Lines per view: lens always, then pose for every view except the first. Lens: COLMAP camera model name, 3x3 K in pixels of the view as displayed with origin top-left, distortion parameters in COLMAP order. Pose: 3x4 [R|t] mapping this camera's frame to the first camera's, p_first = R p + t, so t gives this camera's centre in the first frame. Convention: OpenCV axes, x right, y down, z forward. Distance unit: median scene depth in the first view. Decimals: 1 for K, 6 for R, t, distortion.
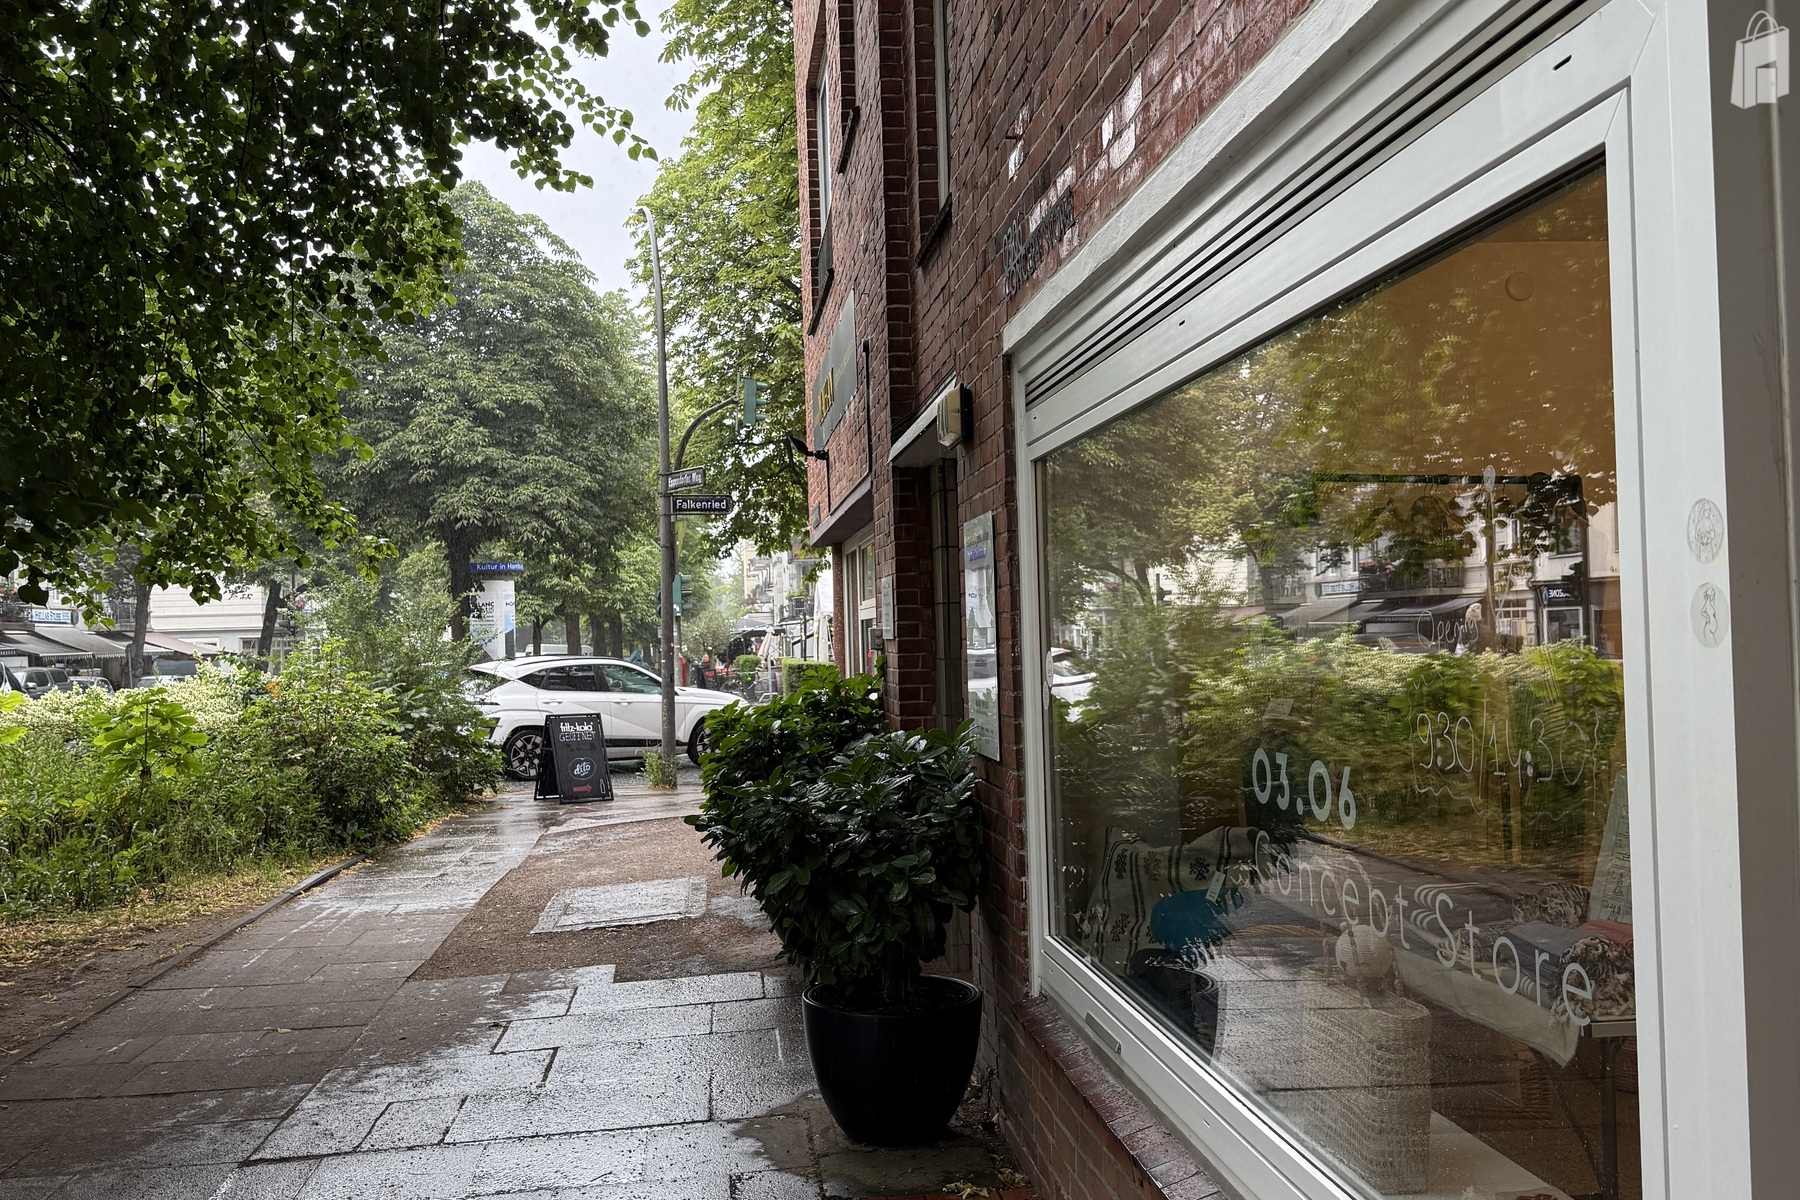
lens RADIAL K [[1668.3, 0, 900.0], [0, 1668.3, 600.0], [0, 0, 1]] dist [0.196834, -0.432804]
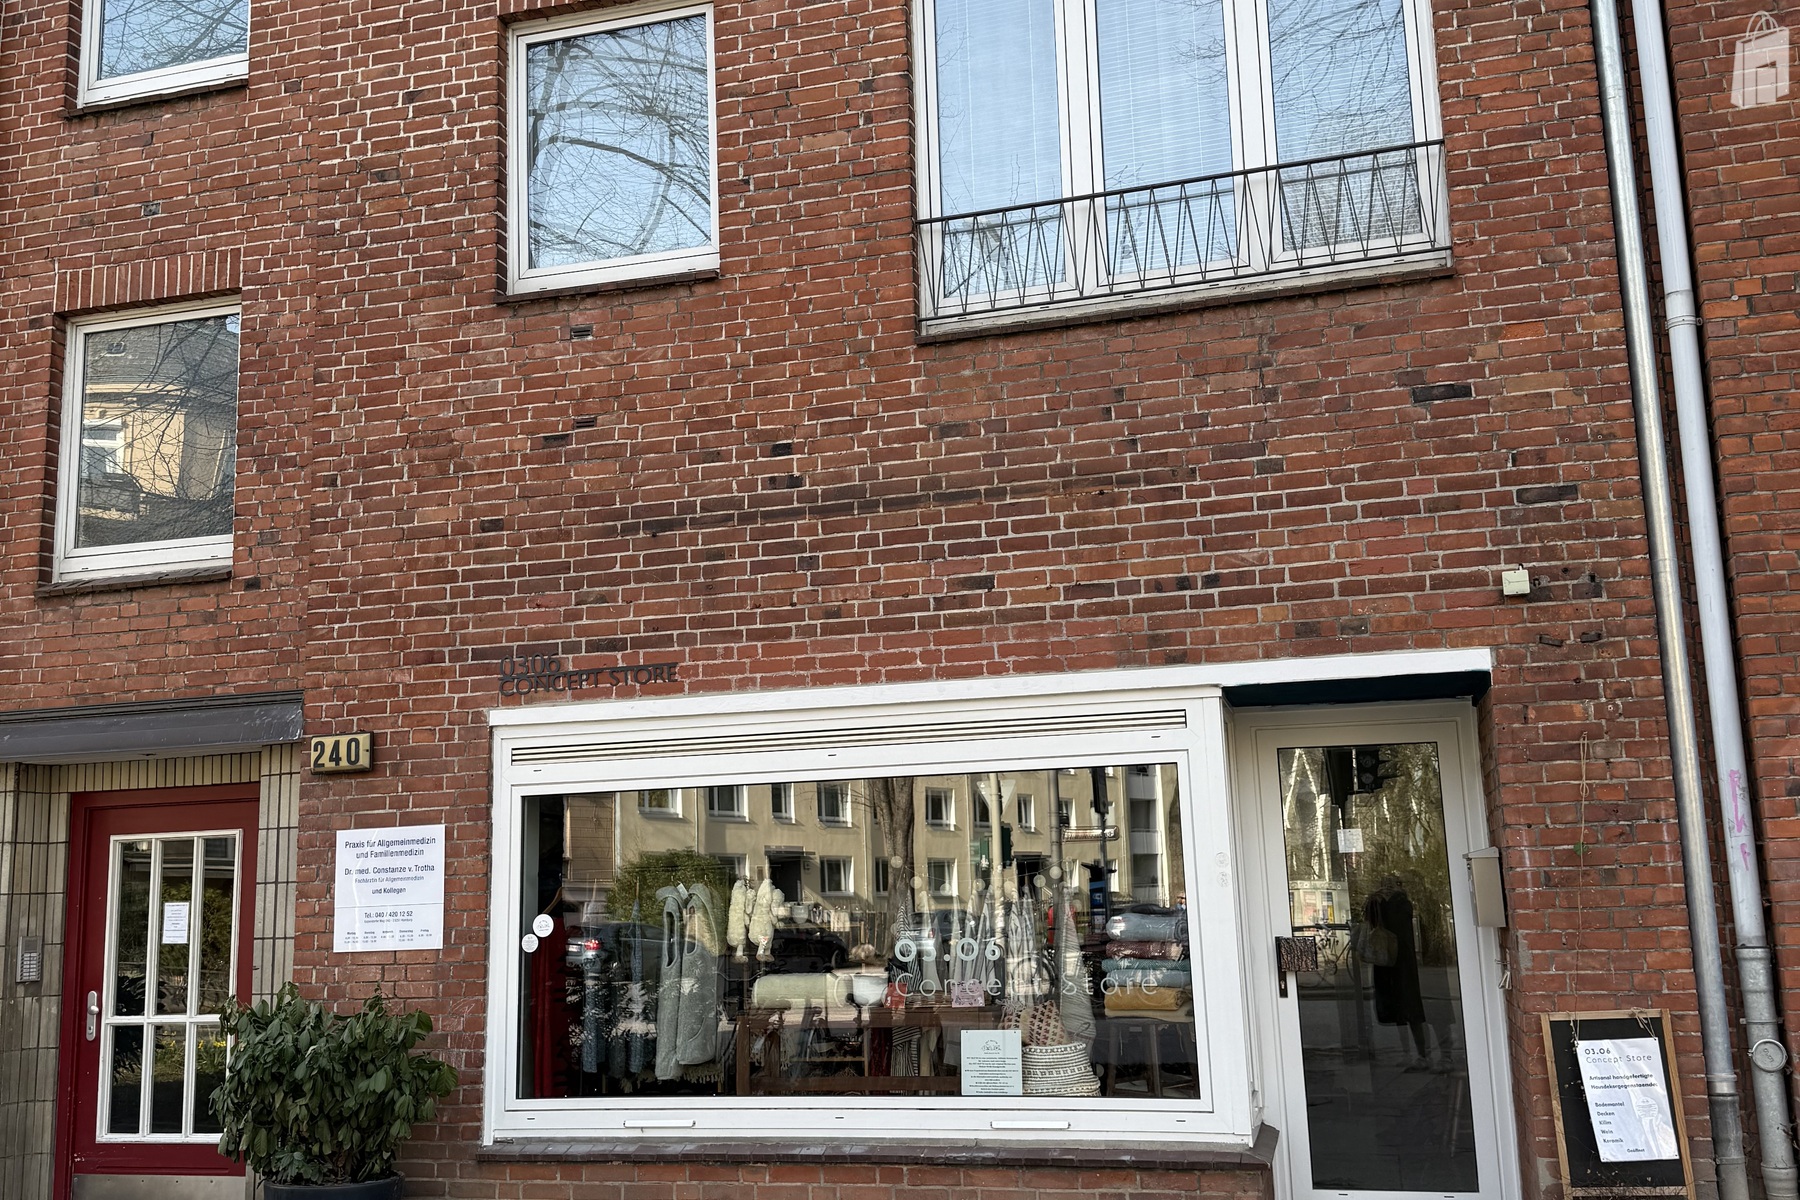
lens RADIAL K [[1668.3, 0, 900.0], [0, 1668.3, 600.0], [0, 0, 1]] dist [0.196834, -0.432804]
pose [[0.378456, 0.166849, 0.910457, -0.974917], [0.003041, 0.983390, -0.181478, 0.020681], [-0.925614, 0.071450, 0.371663, 0.023441]]
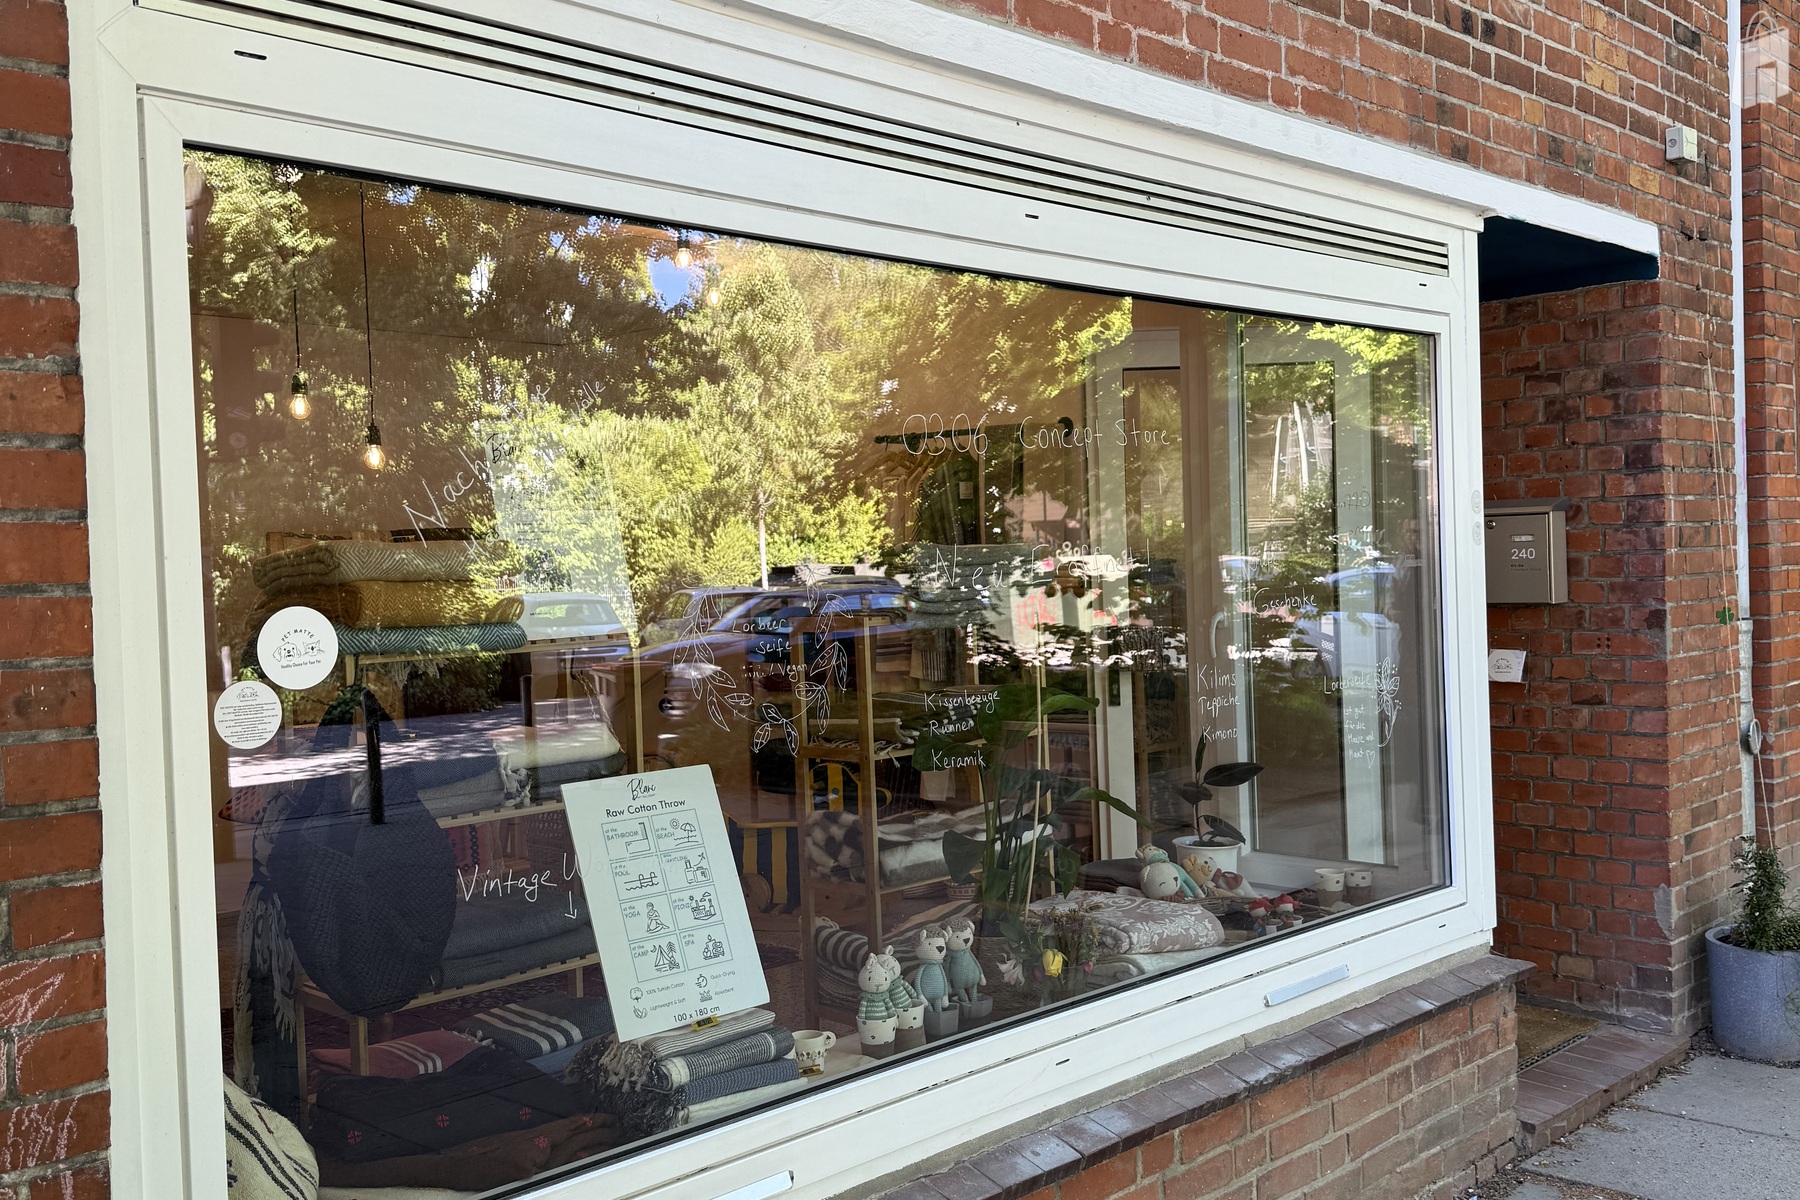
lens RADIAL K [[1668.3, 0, 900.0], [0, 1668.3, 600.0], [0, 0, 1]] dist [0.196834, -0.432804]
pose [[-0.624658, 0.031244, 0.780273, -0.256903], [0.033496, 0.999352, -0.013201, 0.028654], [-0.780180, 0.017890, -0.625299, 0.836726]]
